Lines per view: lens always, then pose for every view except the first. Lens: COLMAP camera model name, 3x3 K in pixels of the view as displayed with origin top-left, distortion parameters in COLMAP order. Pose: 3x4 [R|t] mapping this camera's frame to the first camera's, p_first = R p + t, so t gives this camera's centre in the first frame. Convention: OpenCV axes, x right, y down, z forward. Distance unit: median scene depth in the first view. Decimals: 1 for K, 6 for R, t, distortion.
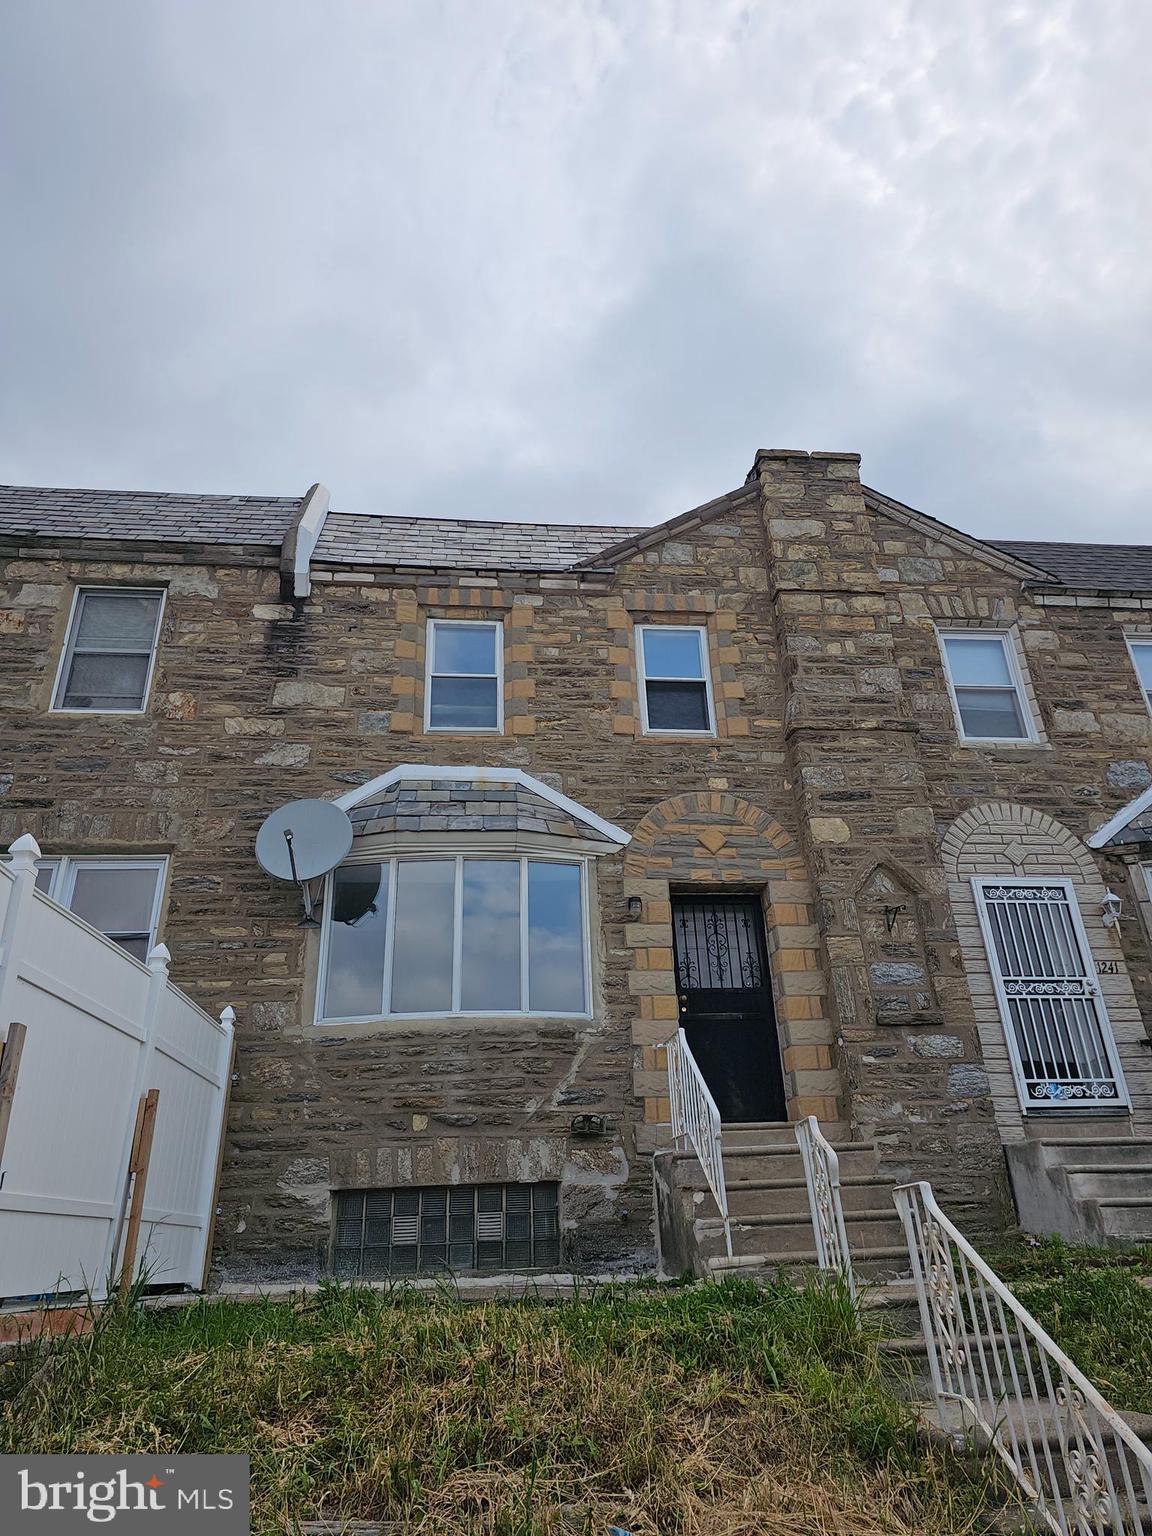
lens RADIAL K [[1028.7, 0, 583.4], [0, 1028.7, 756.4], [0, 0, 1]] dist [0.070232, -0.063420]
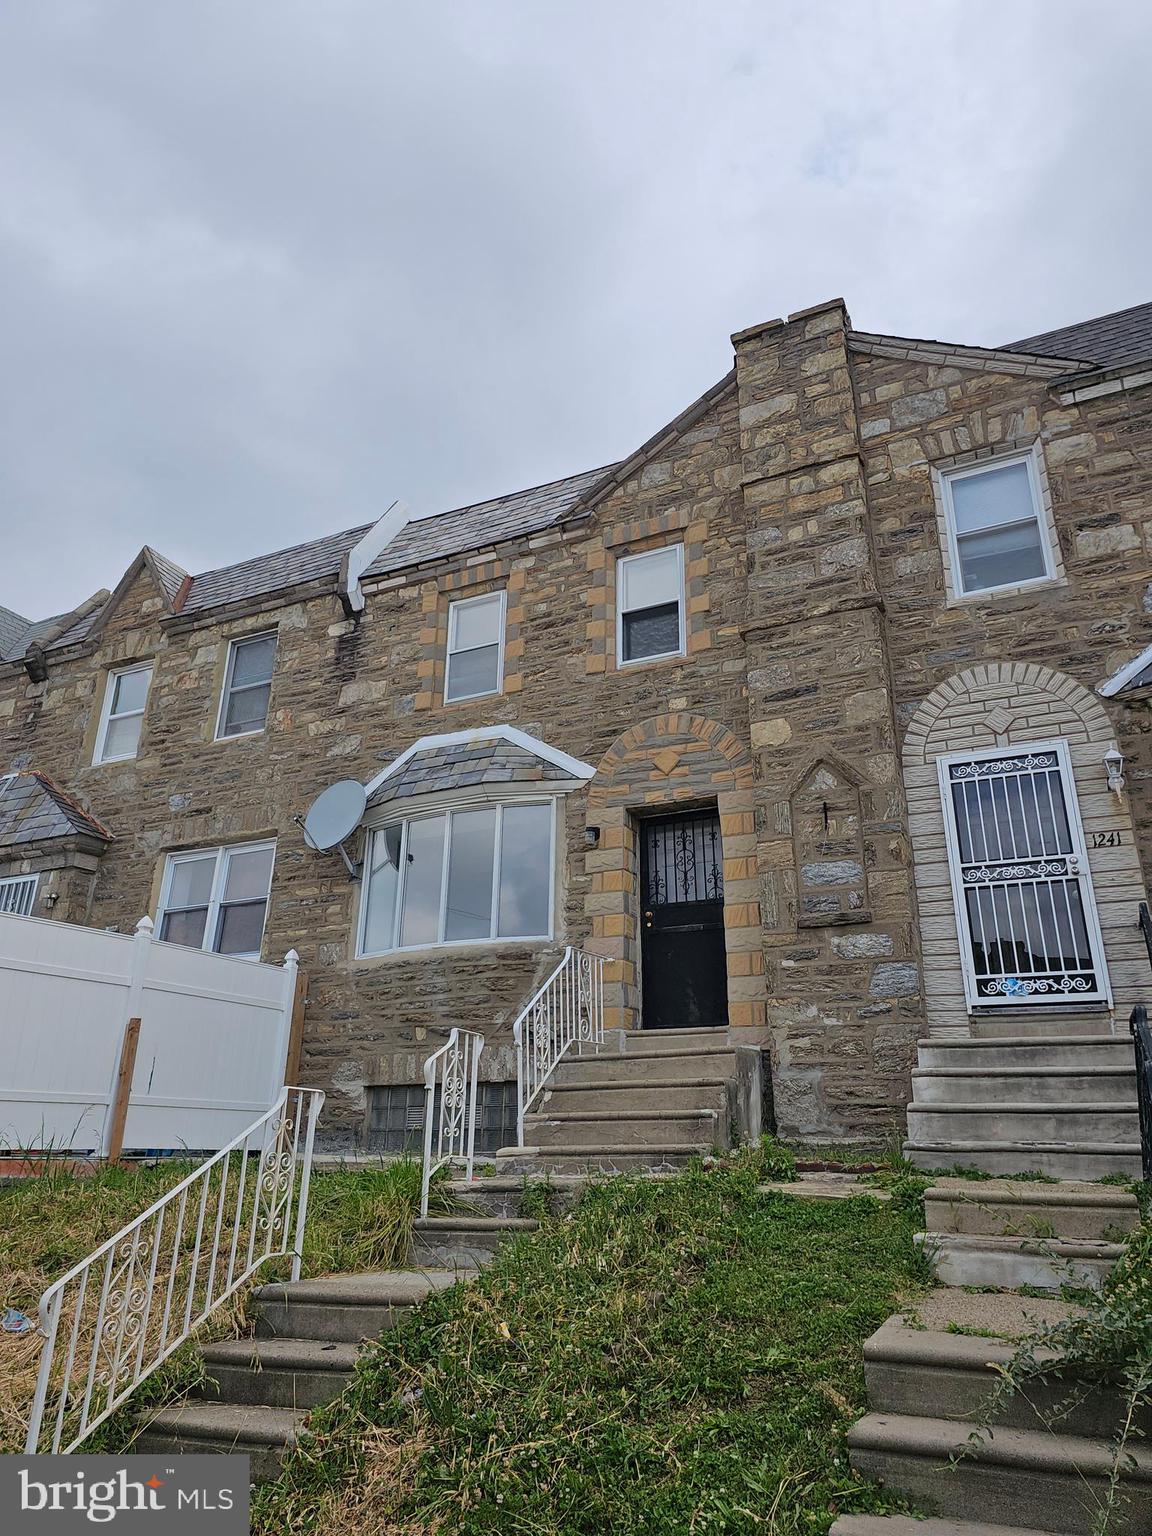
lens RADIAL K [[1028.7, 0, 583.4], [0, 1028.7, 756.4], [0, 0, 1]] dist [0.070232, -0.063420]
pose [[0.843182, -0.151844, -0.515740, 0.570691], [0.199079, 0.979279, 0.037154, 0.021449], [0.499412, -0.134000, 0.855939, 0.079514]]
